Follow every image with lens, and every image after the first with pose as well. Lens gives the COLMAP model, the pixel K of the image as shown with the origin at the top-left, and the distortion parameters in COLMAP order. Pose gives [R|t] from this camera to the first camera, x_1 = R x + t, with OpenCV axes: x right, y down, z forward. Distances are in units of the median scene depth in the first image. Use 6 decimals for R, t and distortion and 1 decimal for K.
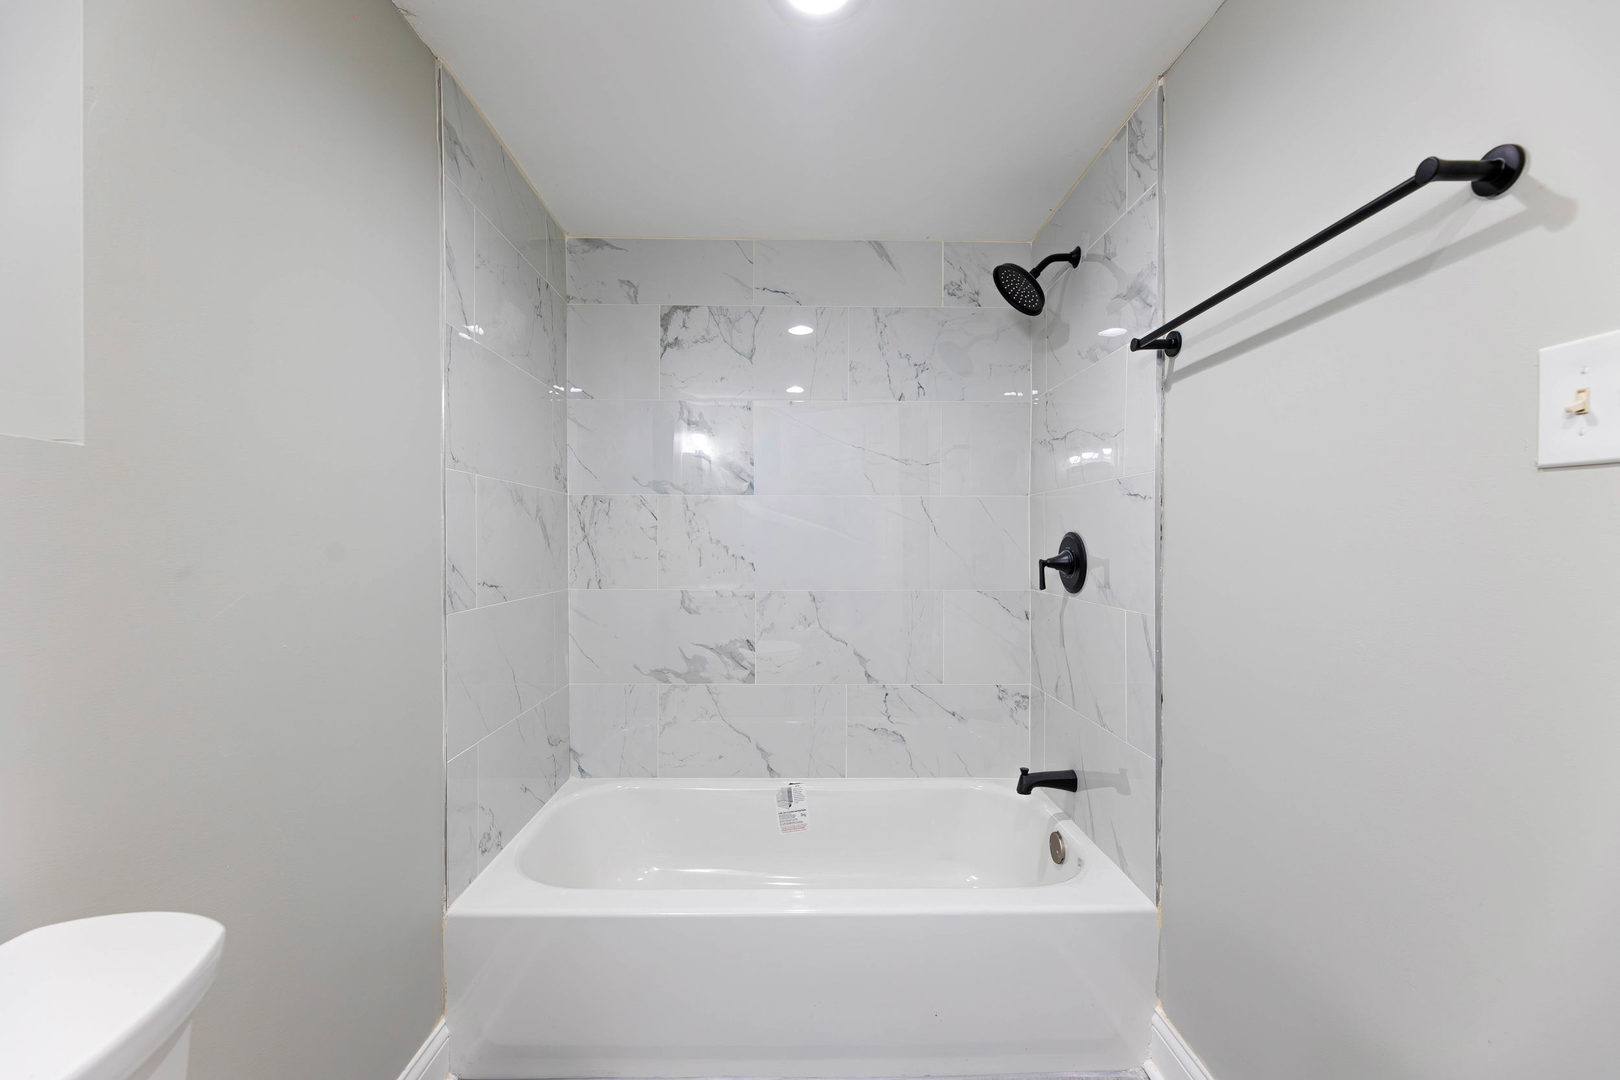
lens RADIAL K [[650.3, 0, 808.1], [0, 650.3, 540.1], [0, 0, 1]] dist [-0.001737, 0.000194]
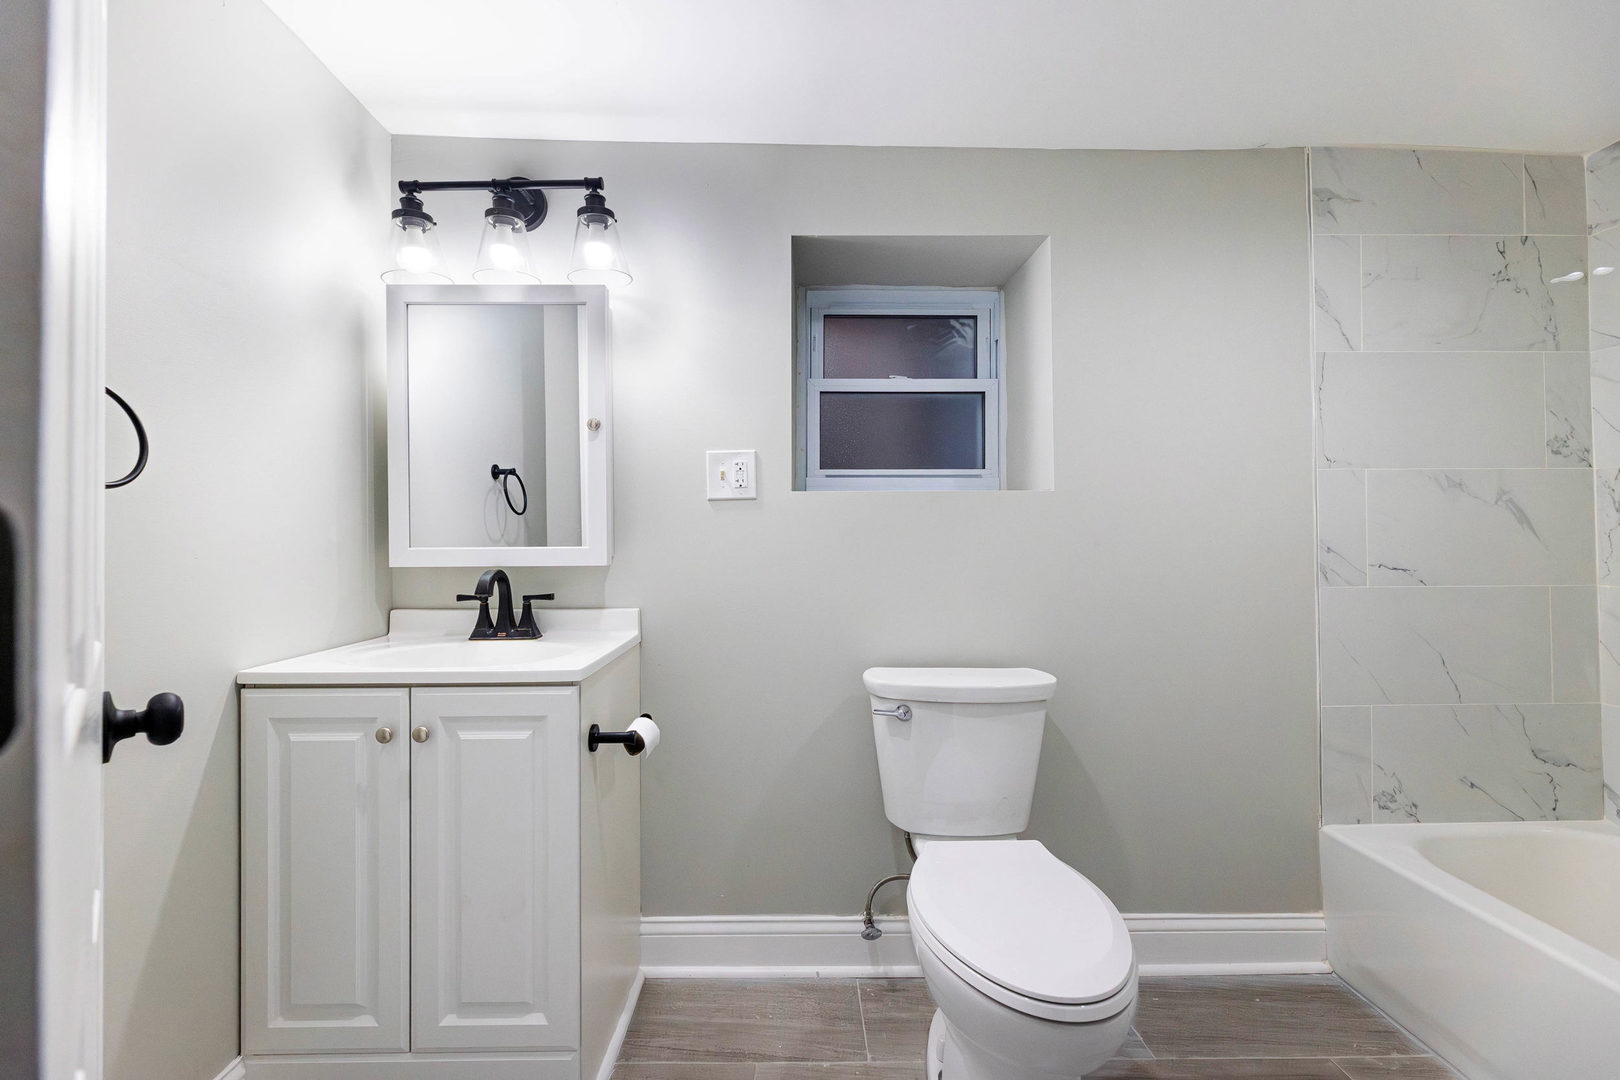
lens RADIAL K [[650.3, 0, 808.0], [0, 650.3, 539.1], [0, 0, 1]] dist [-0.001737, 0.000194]
pose [[0.009199, -0.007426, -0.999930, 0.447448], [0.007511, 0.999945, -0.007357, 0.016592], [0.999929, -0.007443, 0.009254, 0.008132]]
